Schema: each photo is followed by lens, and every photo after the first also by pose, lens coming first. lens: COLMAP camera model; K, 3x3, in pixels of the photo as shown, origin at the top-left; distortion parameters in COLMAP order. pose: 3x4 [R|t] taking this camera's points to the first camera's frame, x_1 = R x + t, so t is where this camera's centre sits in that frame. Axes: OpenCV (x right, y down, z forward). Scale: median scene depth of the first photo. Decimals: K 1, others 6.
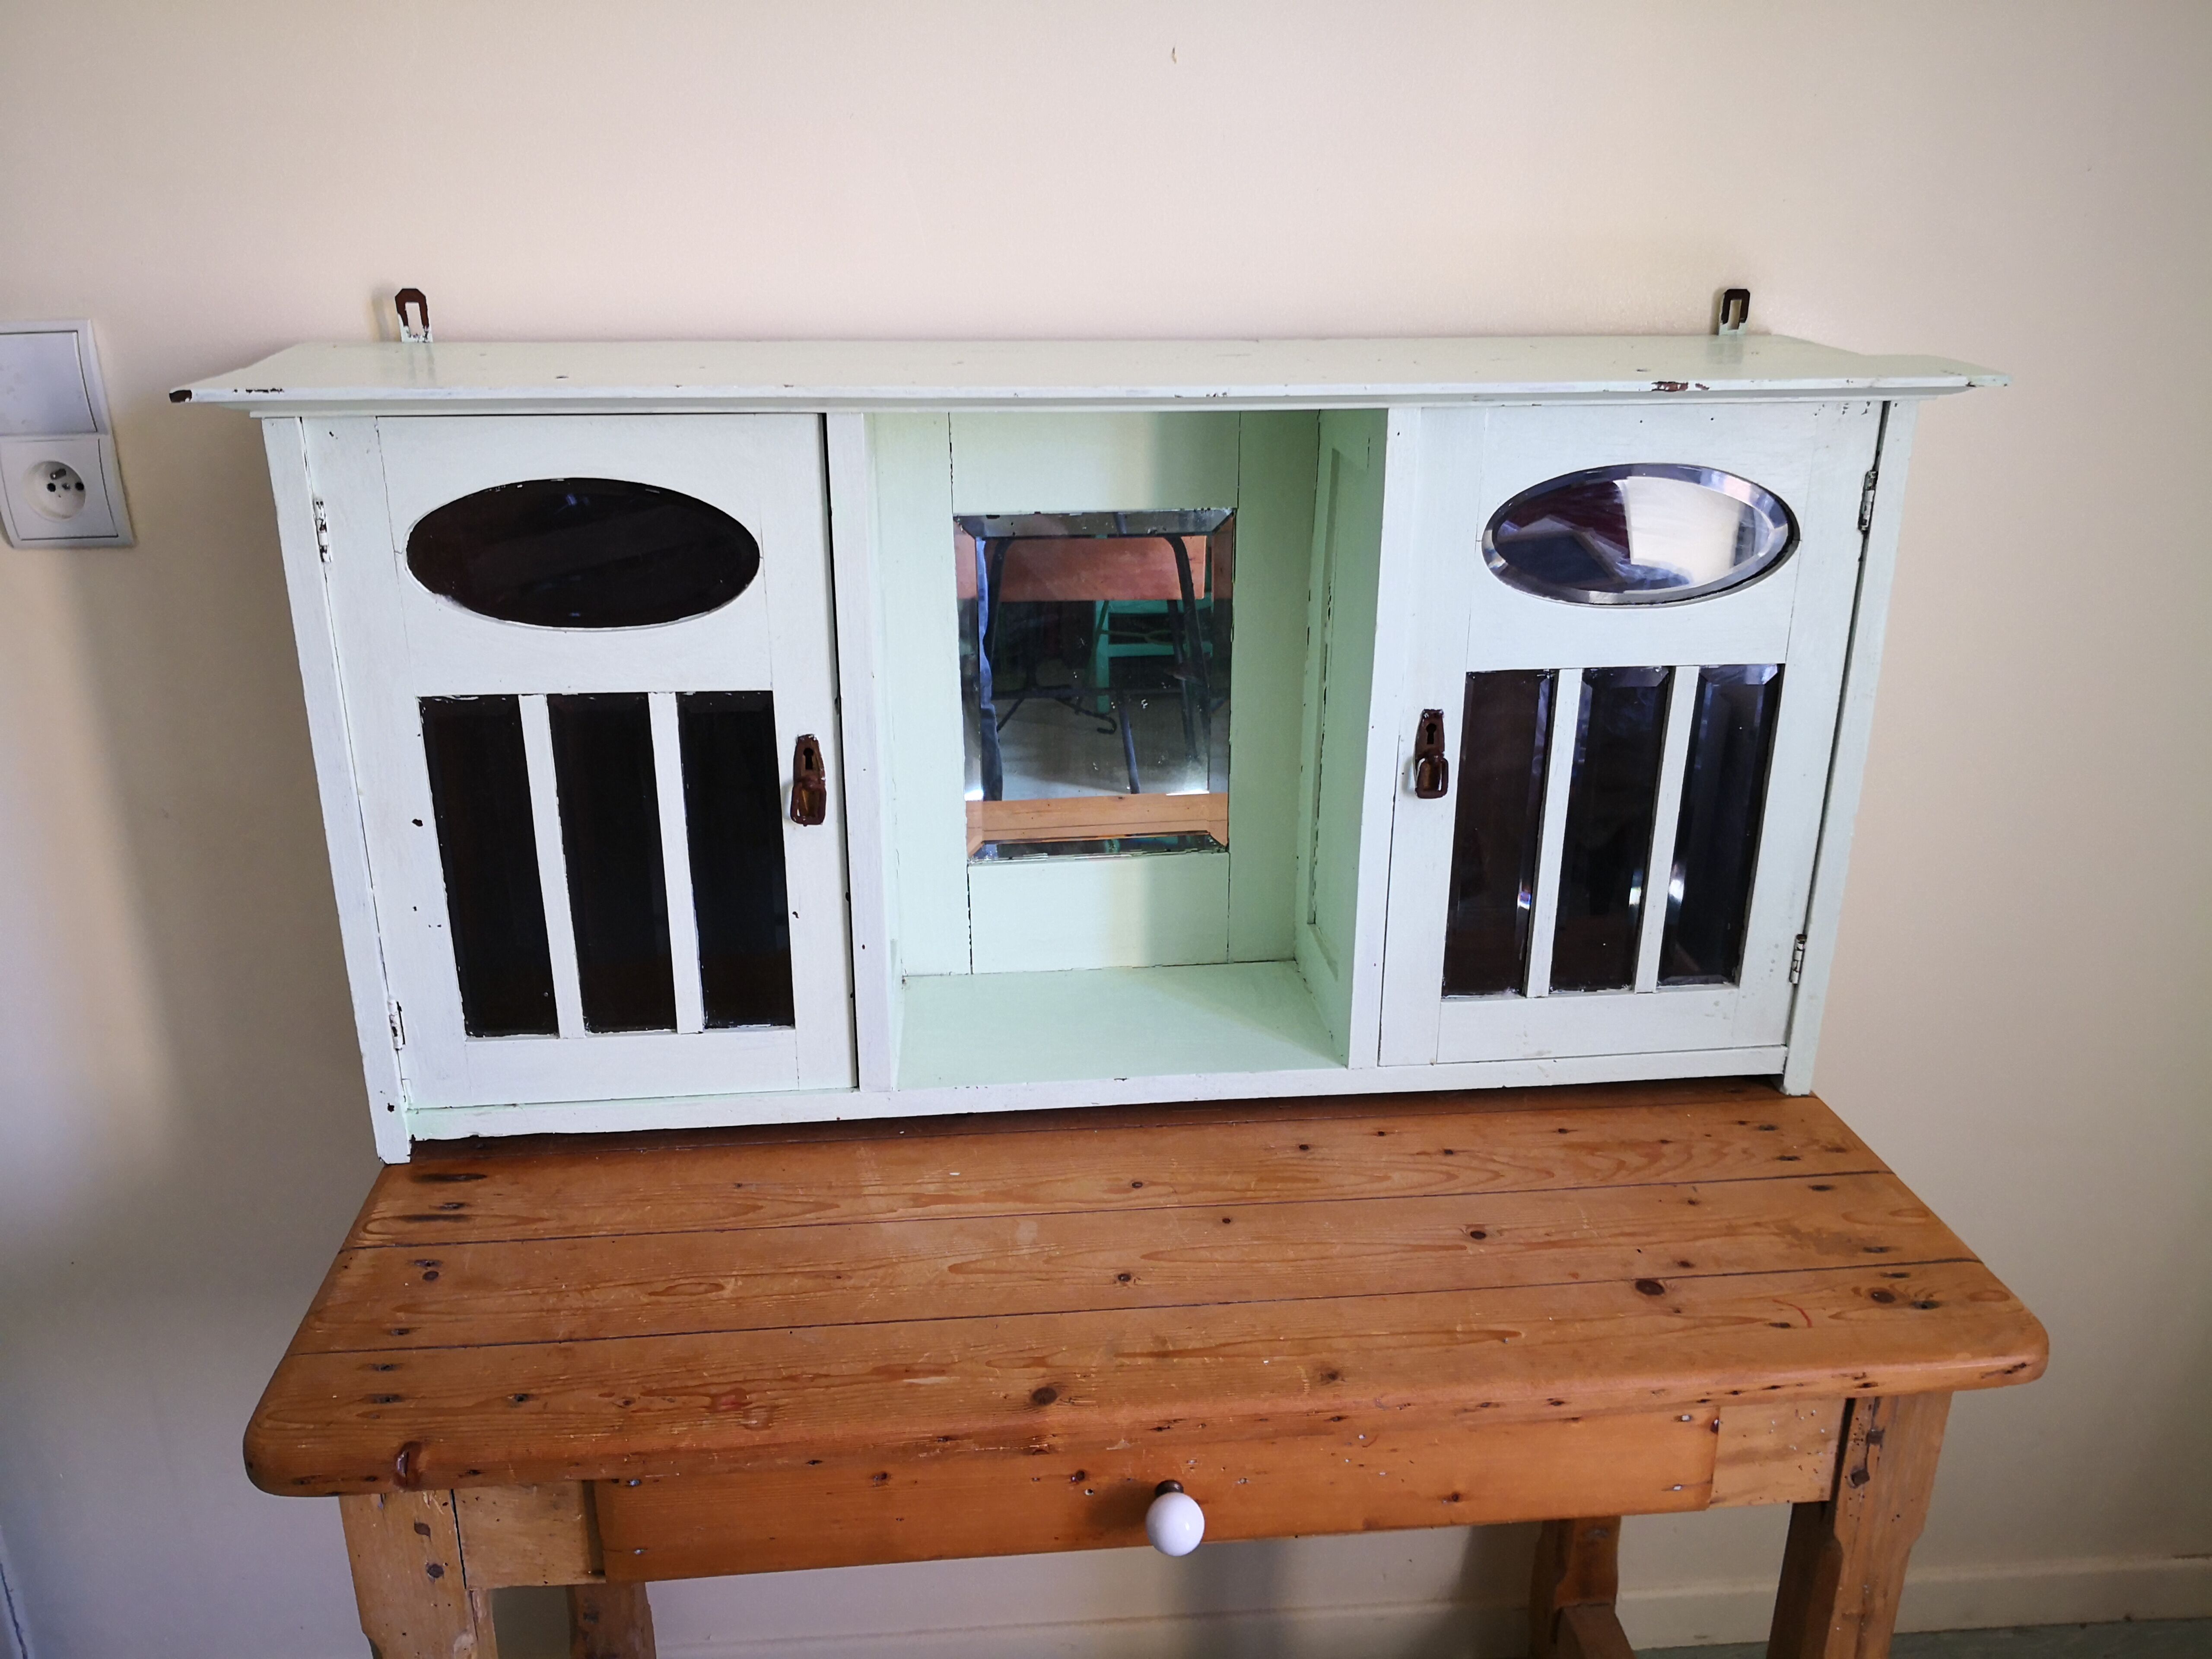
lens RADIAL K [[1796.1, 0, 1109.4], [0, 1796.1, 834.4], [0, 0, 1]] dist [0.029825, -0.061410]
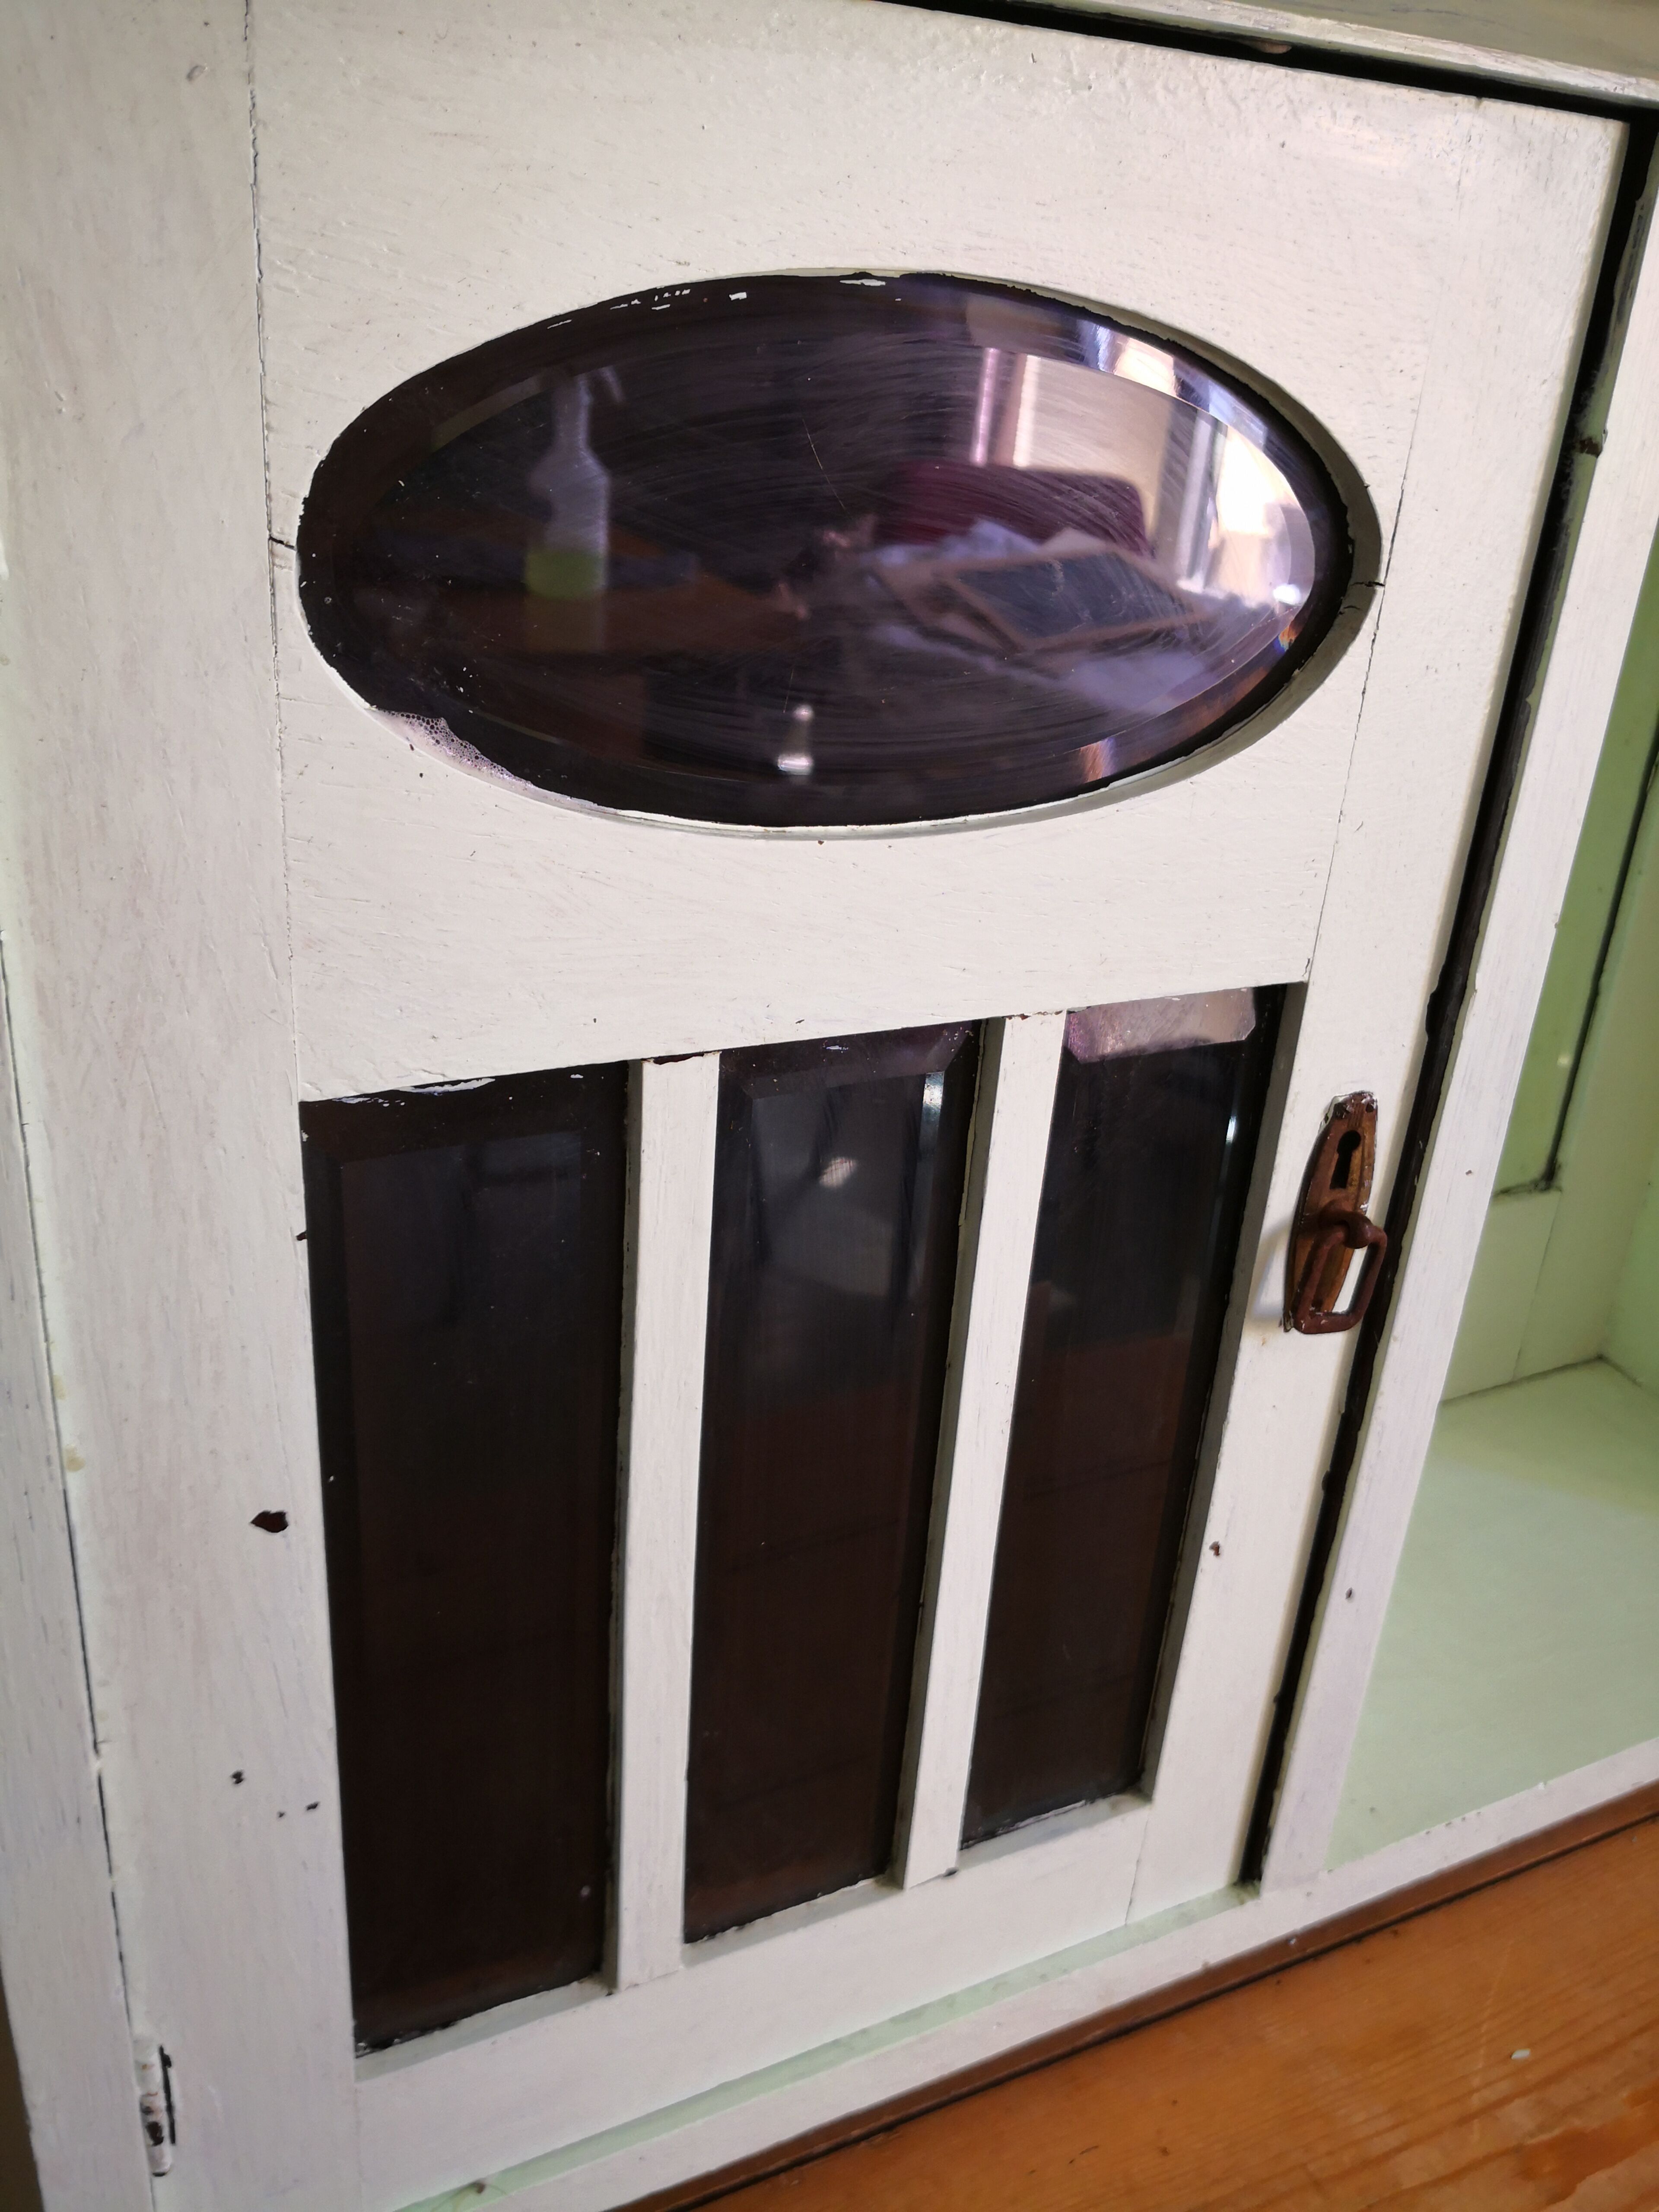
lens RADIAL K [[1796.1, 0, 813.0], [0, 1796.1, 1106.8], [0, 0, 1]] dist [0.029825, -0.061410]
pose [[0.935529, -0.090291, 0.341515, -0.384116], [0.065229, 0.994312, 0.084194, -0.088789], [-0.347174, -0.056490, 0.936098, 0.683405]]
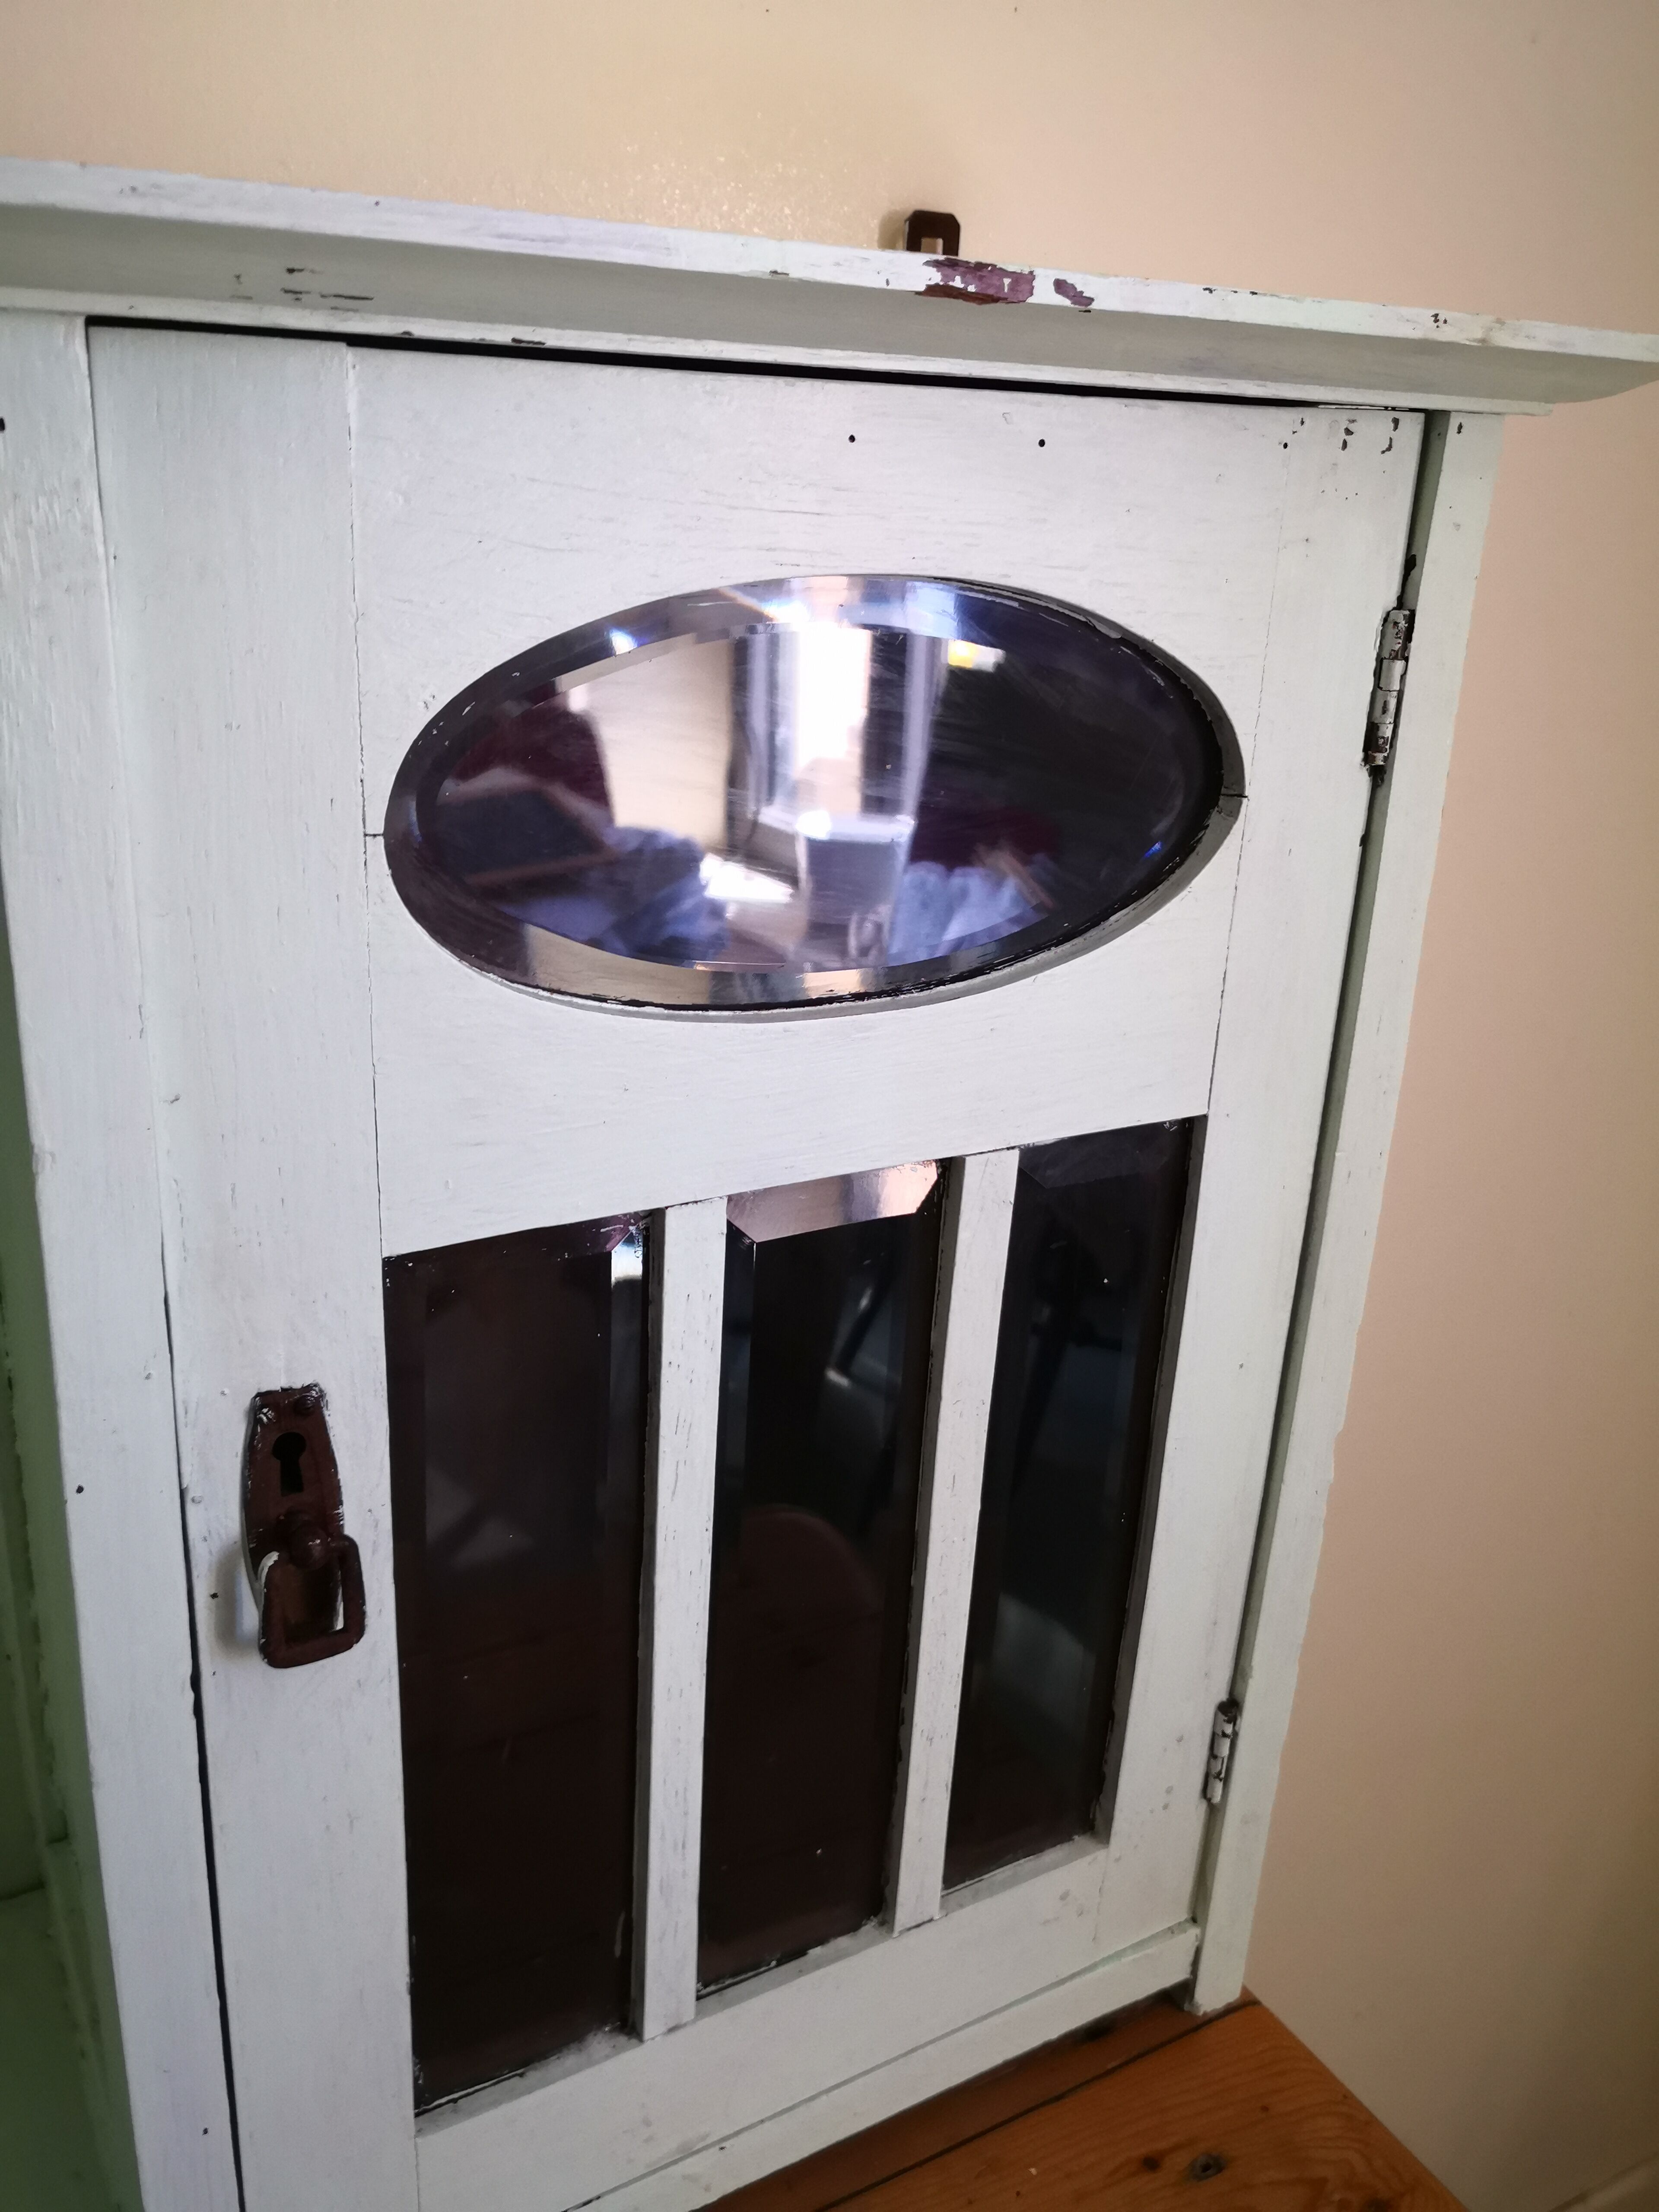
lens RADIAL K [[1796.1, 0, 813.1], [0, 1796.1, 1106.3], [0, 0, 1]] dist [0.029825, -0.061410]
pose [[0.915027, -0.101070, 0.390525, 0.147963], [0.097696, 0.994807, 0.028554, -0.118095], [-0.391383, 0.012025, 0.920149, 0.687251]]
